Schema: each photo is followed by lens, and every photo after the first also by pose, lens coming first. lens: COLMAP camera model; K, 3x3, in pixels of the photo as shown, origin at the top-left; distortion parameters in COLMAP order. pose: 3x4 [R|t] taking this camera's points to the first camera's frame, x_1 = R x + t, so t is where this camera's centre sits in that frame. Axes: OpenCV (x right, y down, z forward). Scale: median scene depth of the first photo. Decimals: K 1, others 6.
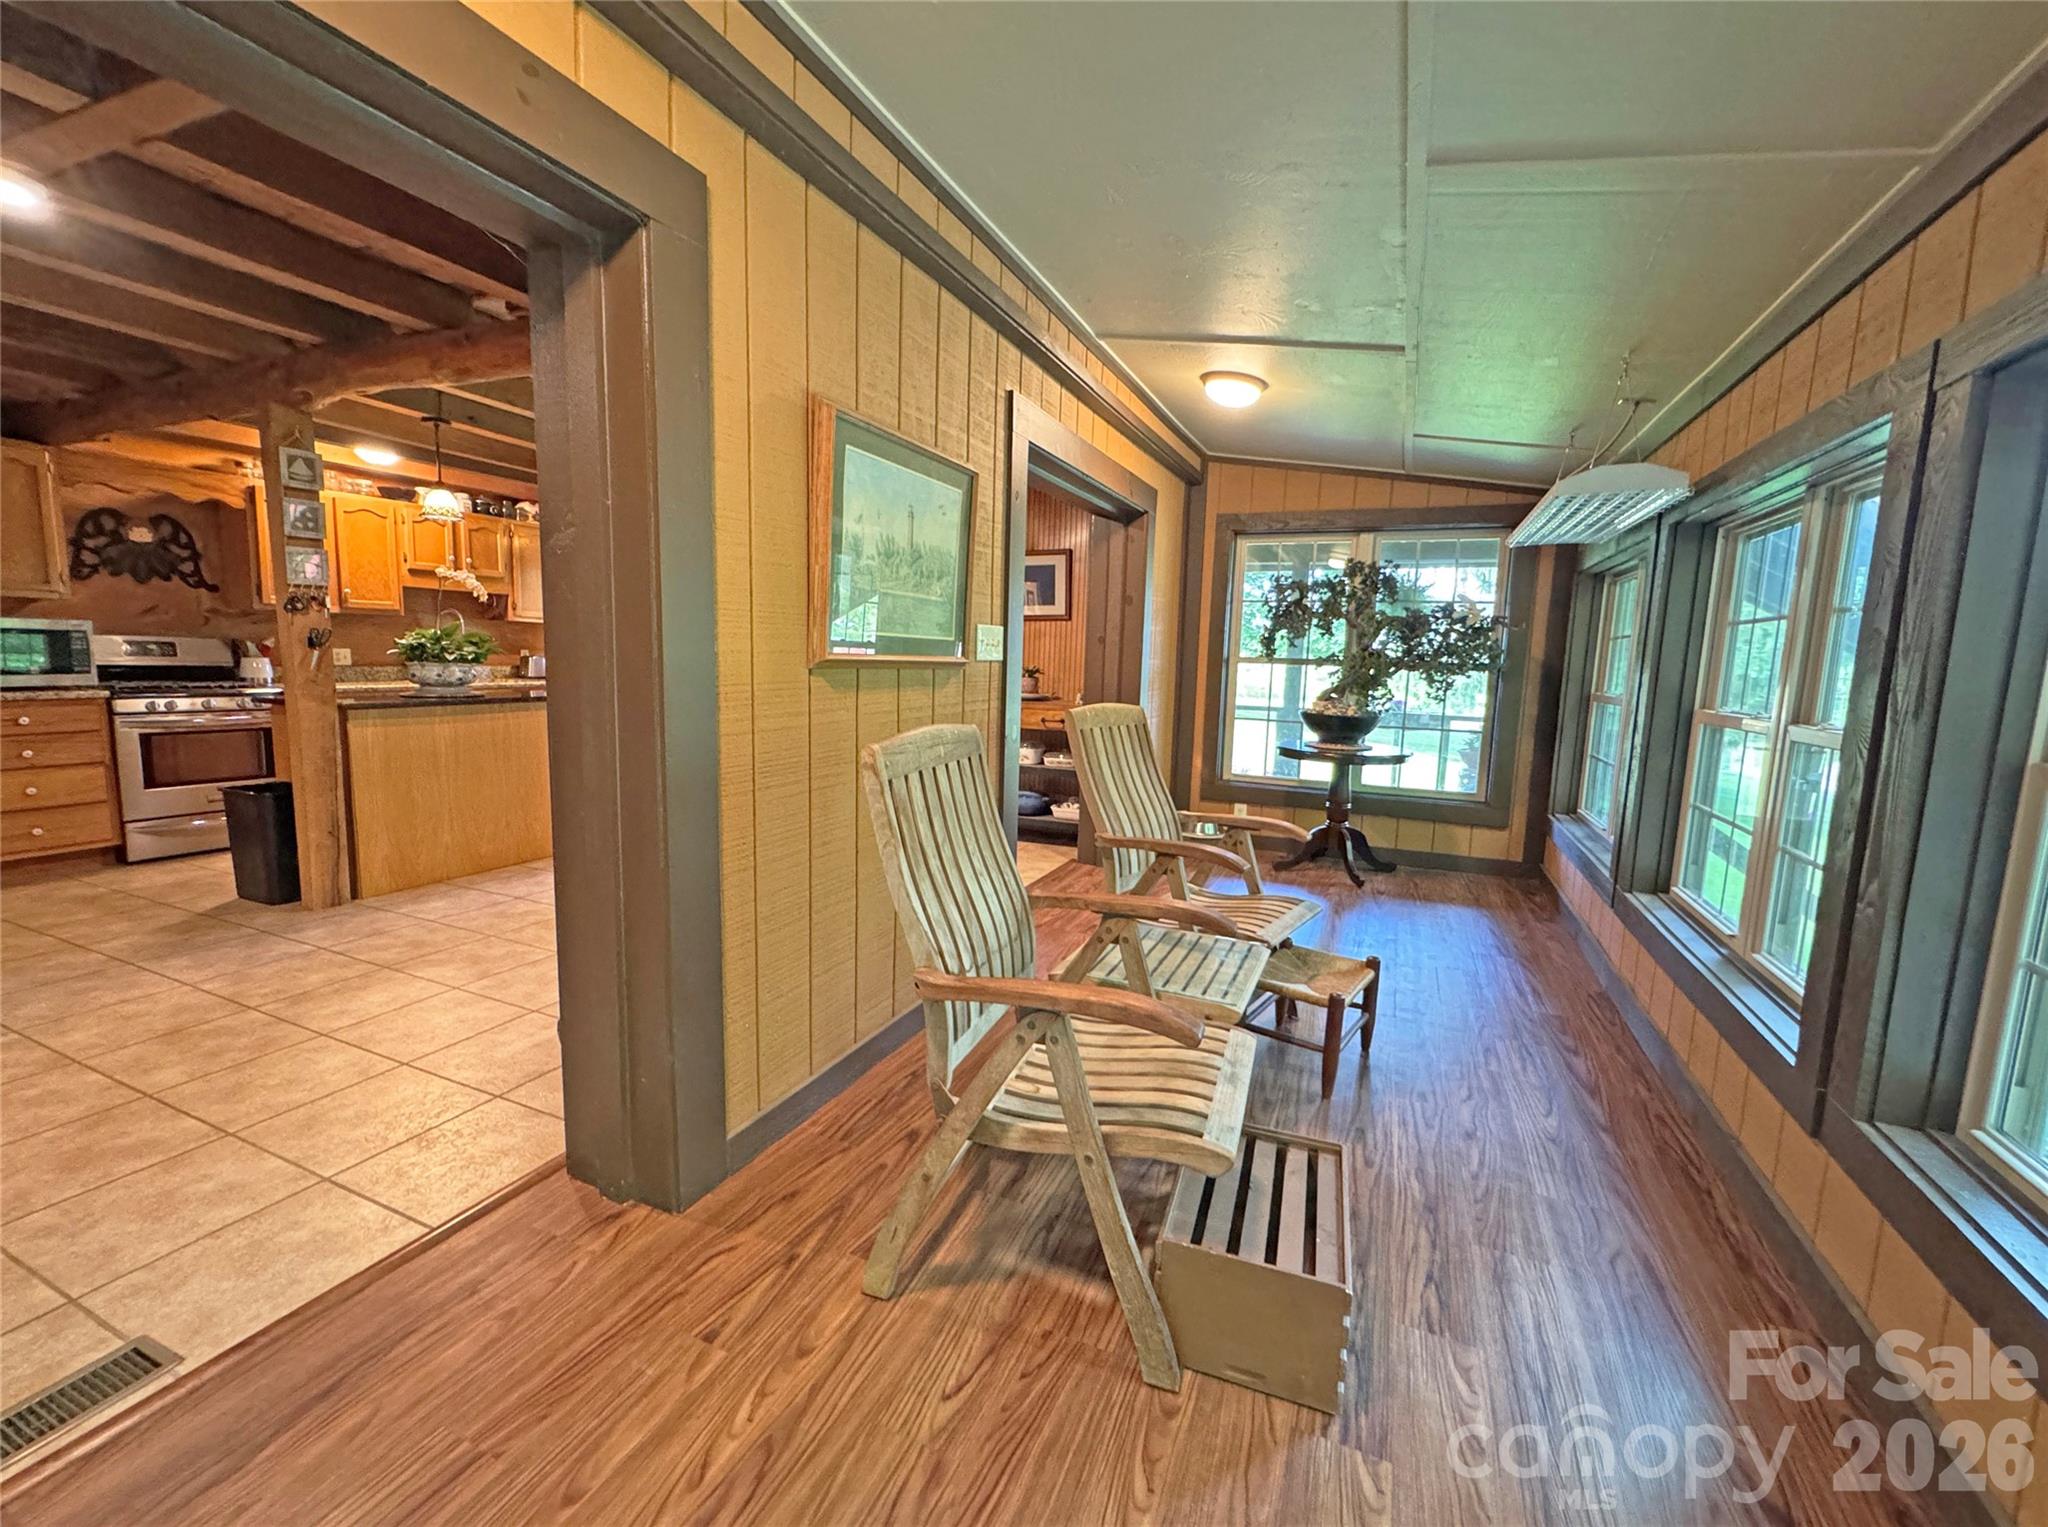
lens RADIAL K [[842.2, 0, 1024.0], [0, 842.2, 763.5], [0, 0, 1]] dist [-0.000202, 0.000016]
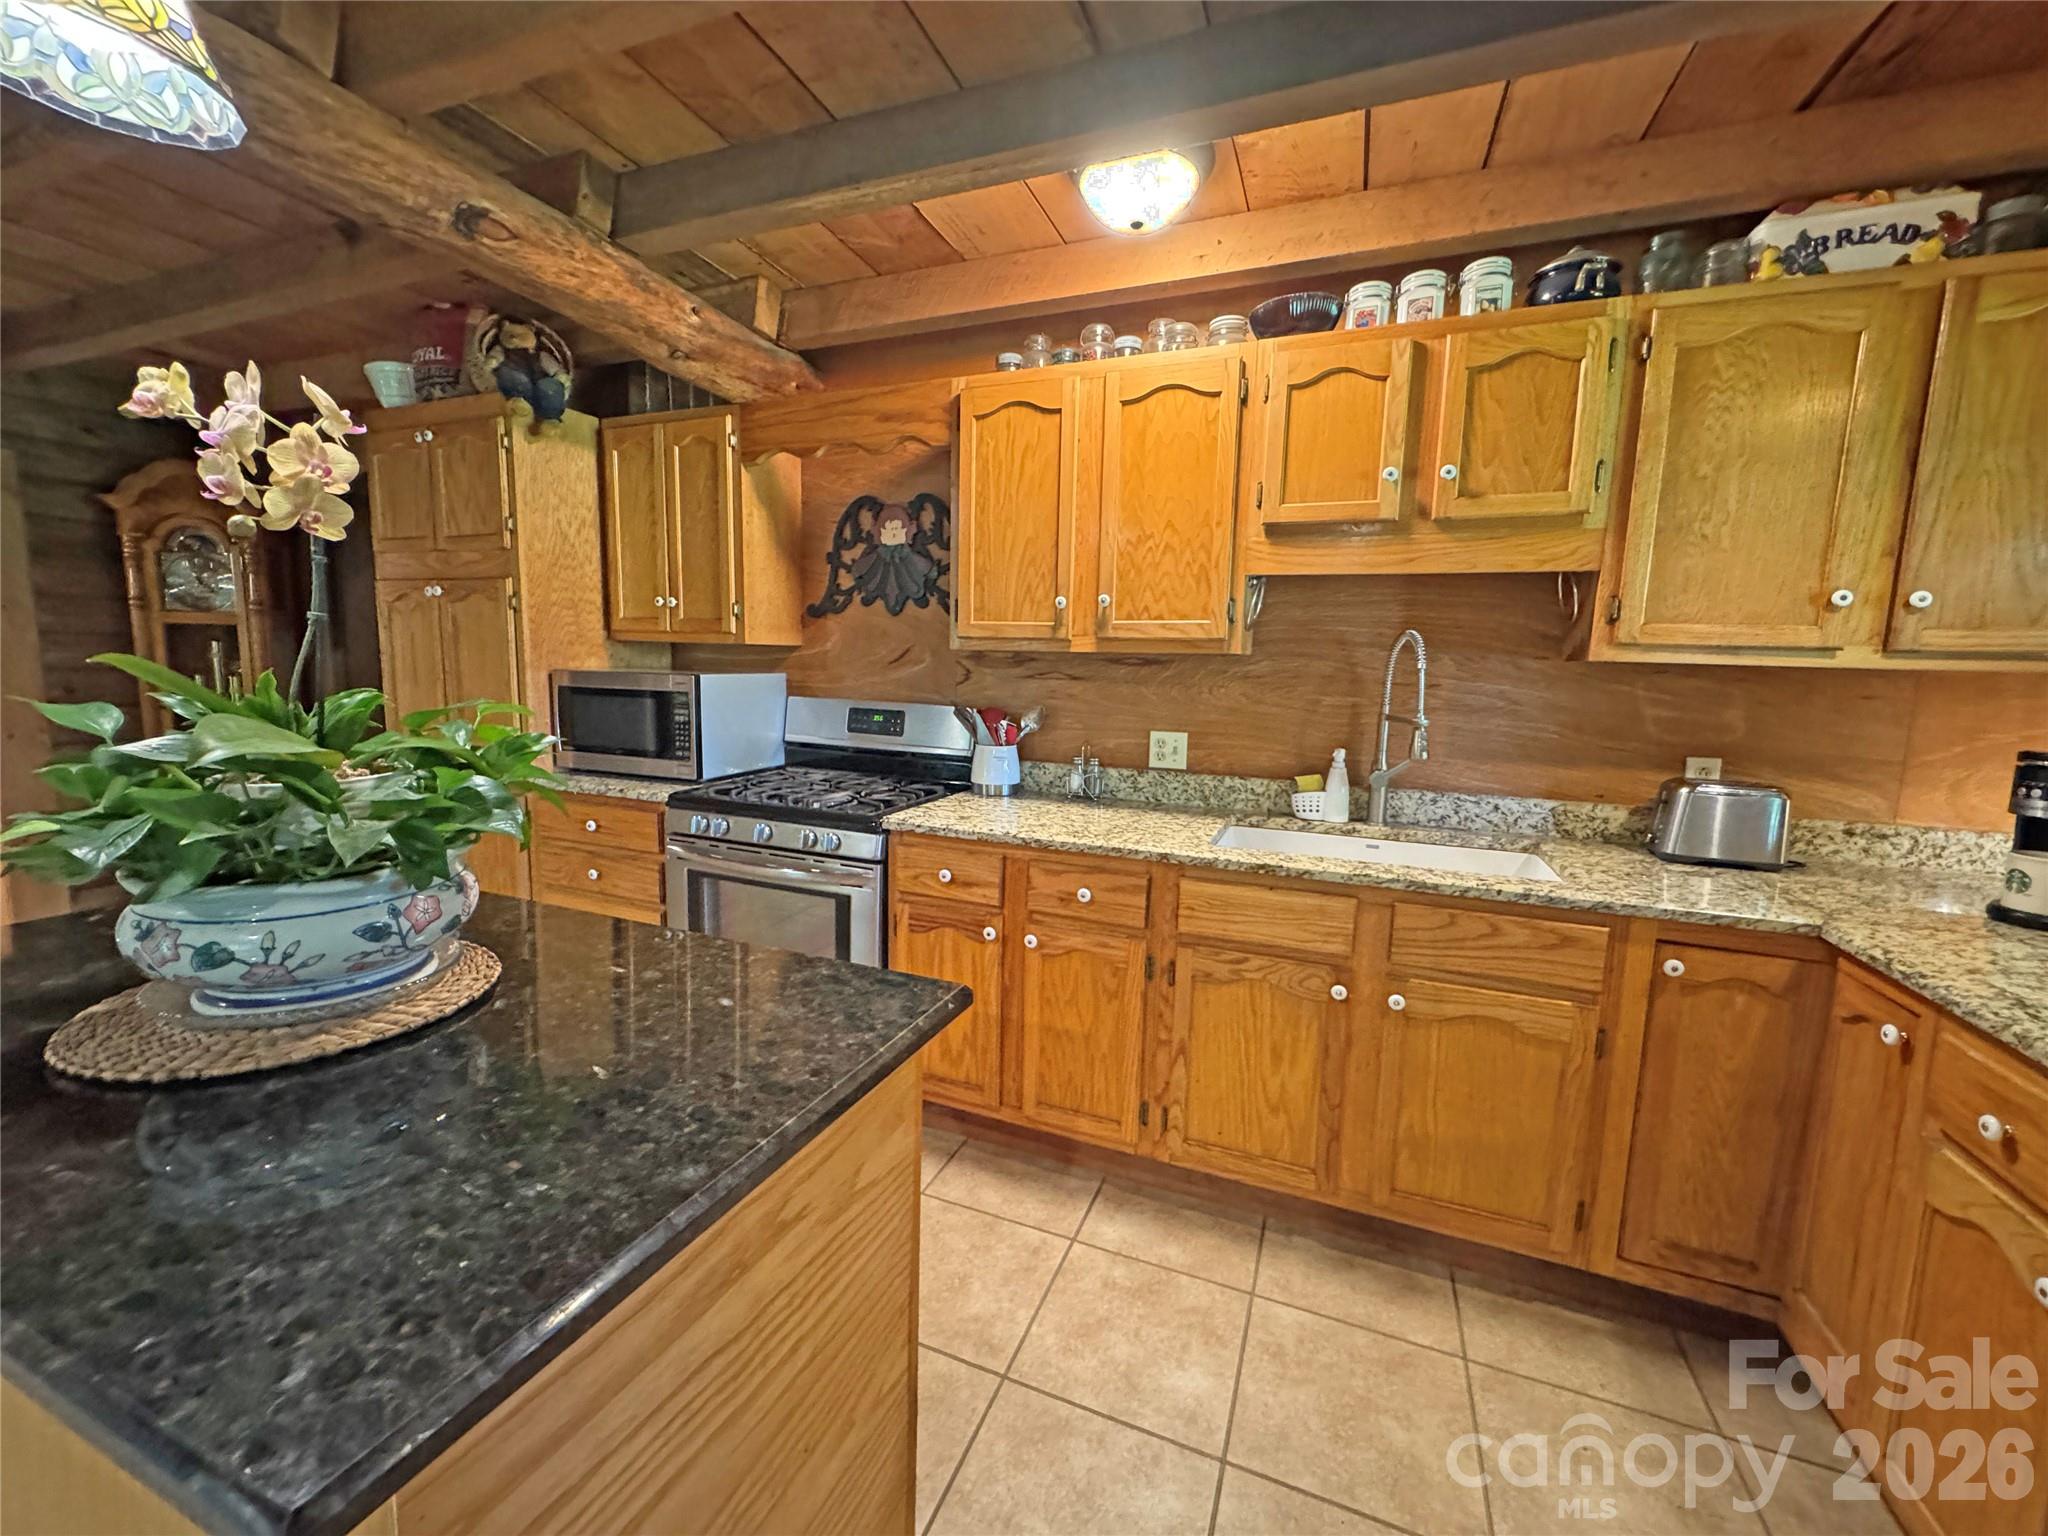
lens RADIAL K [[810.9, 0, 1024.0], [0, 810.9, 768.0], [0, 0, 1]] dist [-0.001363, -0.000323]
pose [[0.028888, 0.102517, -0.994312, -0.447419], [-0.156708, 0.982891, 0.096786, -0.174807], [0.987222, 0.153021, 0.044459, 1.074658]]
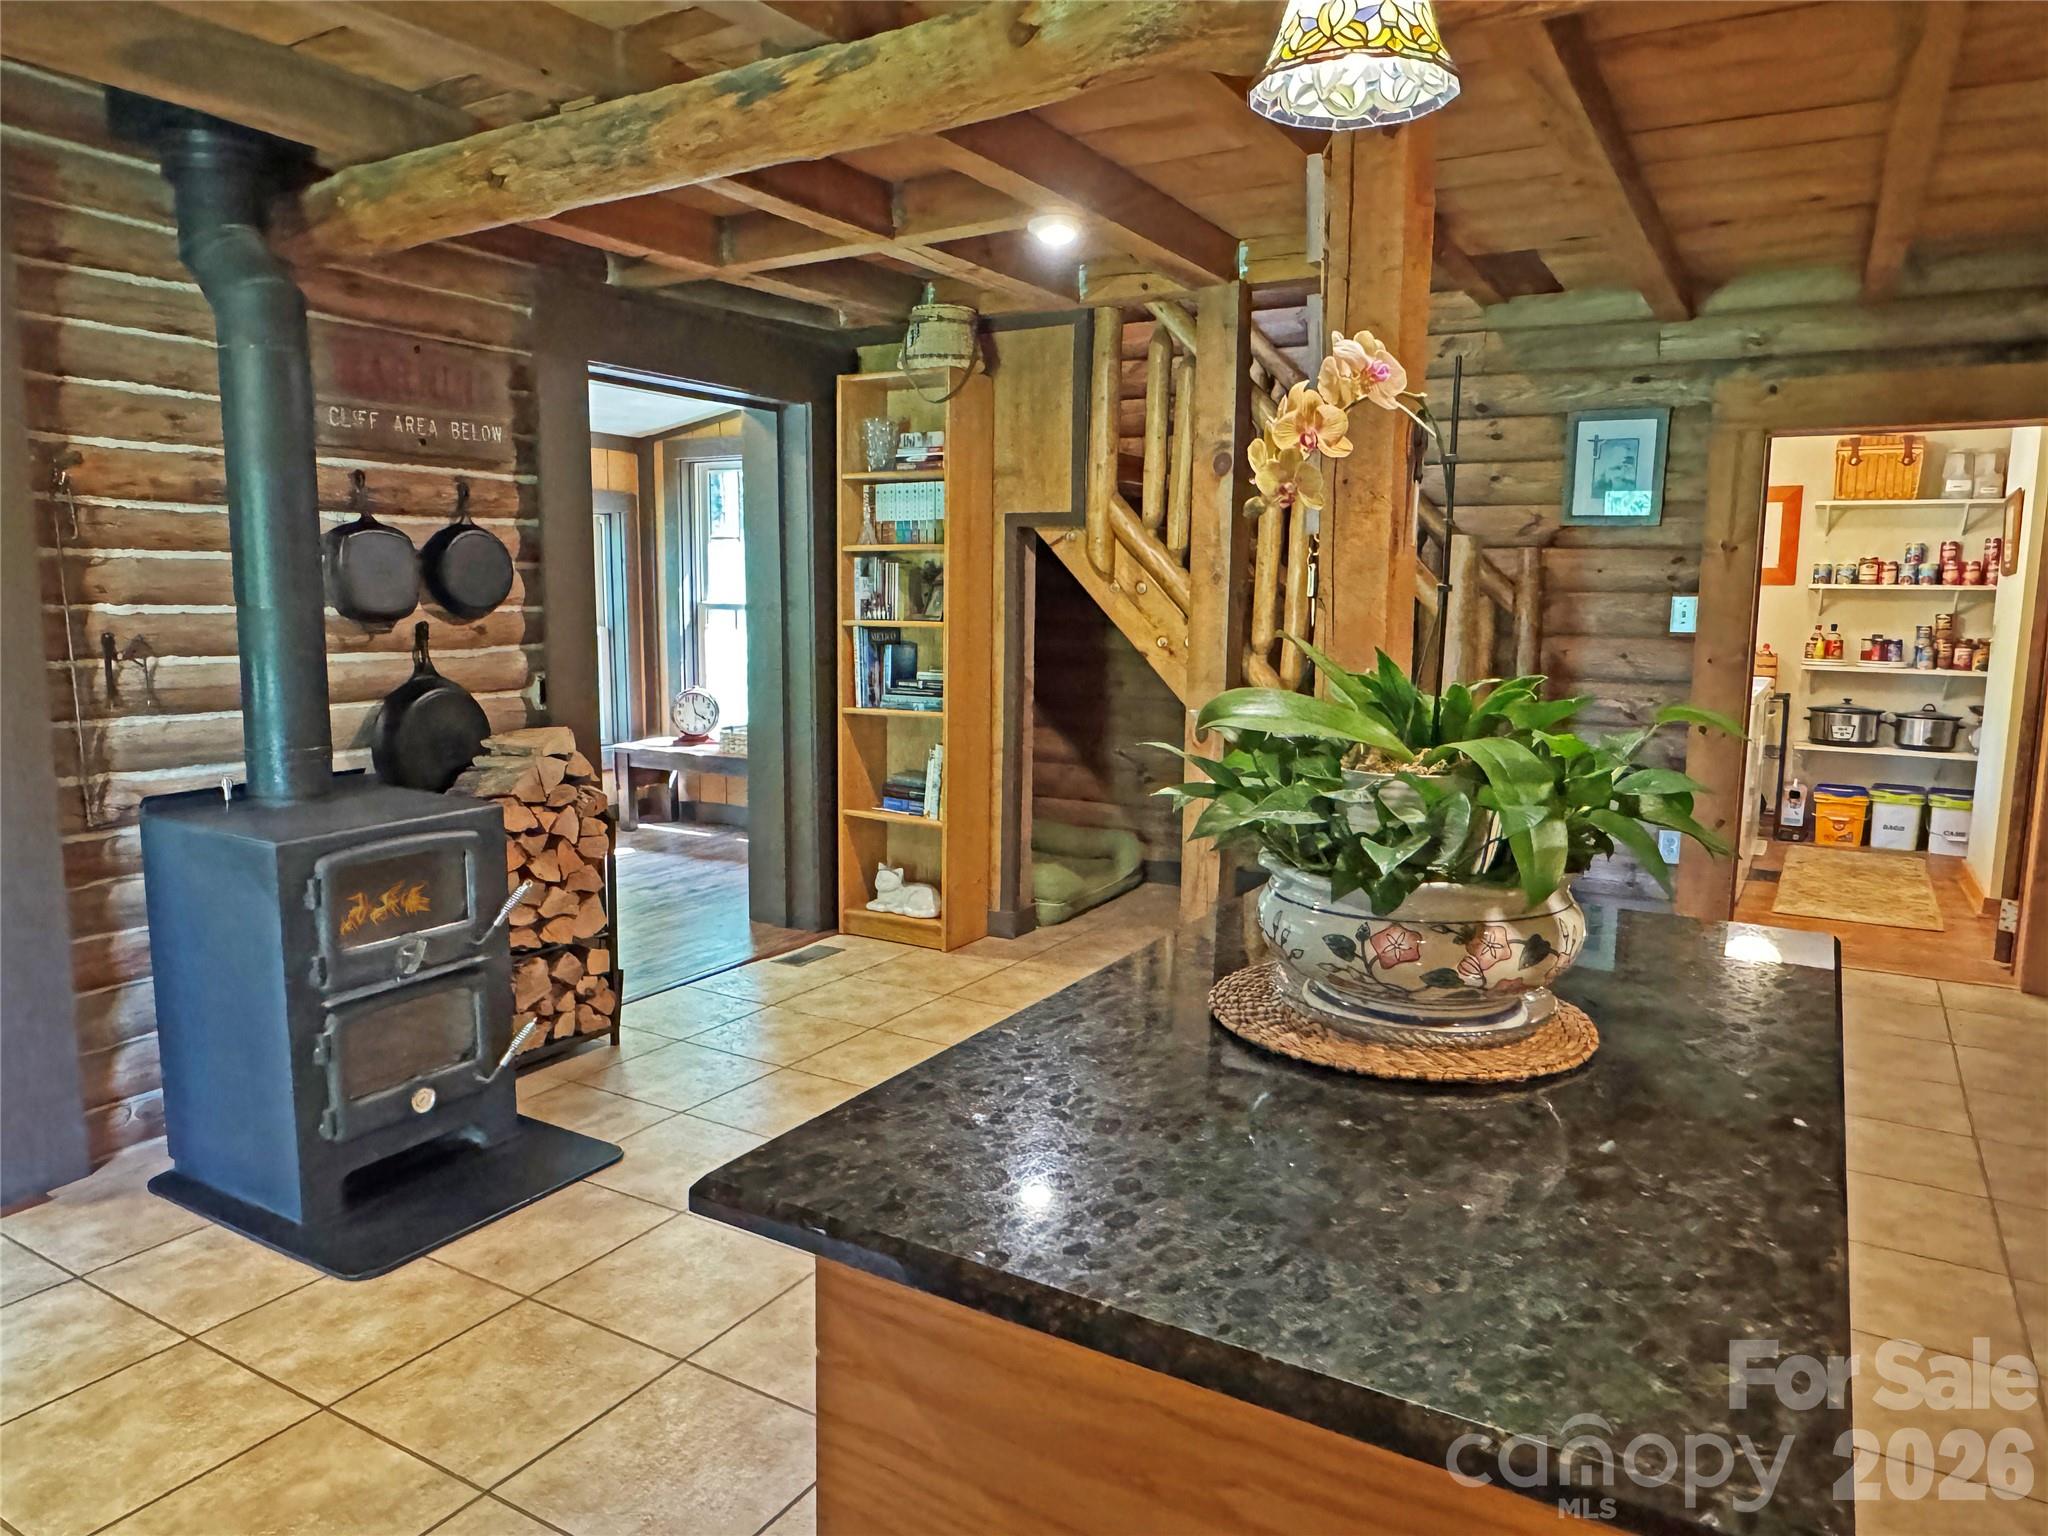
lens RADIAL K [[1372.9, 0, 1024.0], [0, 1372.9, 768.0], [0, 0, 1]] dist [0.000020, -0.000271]
pose [[-0.992606, -0.056440, 0.107465, -1.012844], [-0.025547, 0.962634, 0.269599, -0.286338], [-0.118665, 0.264860, -0.956957, 1.568275]]
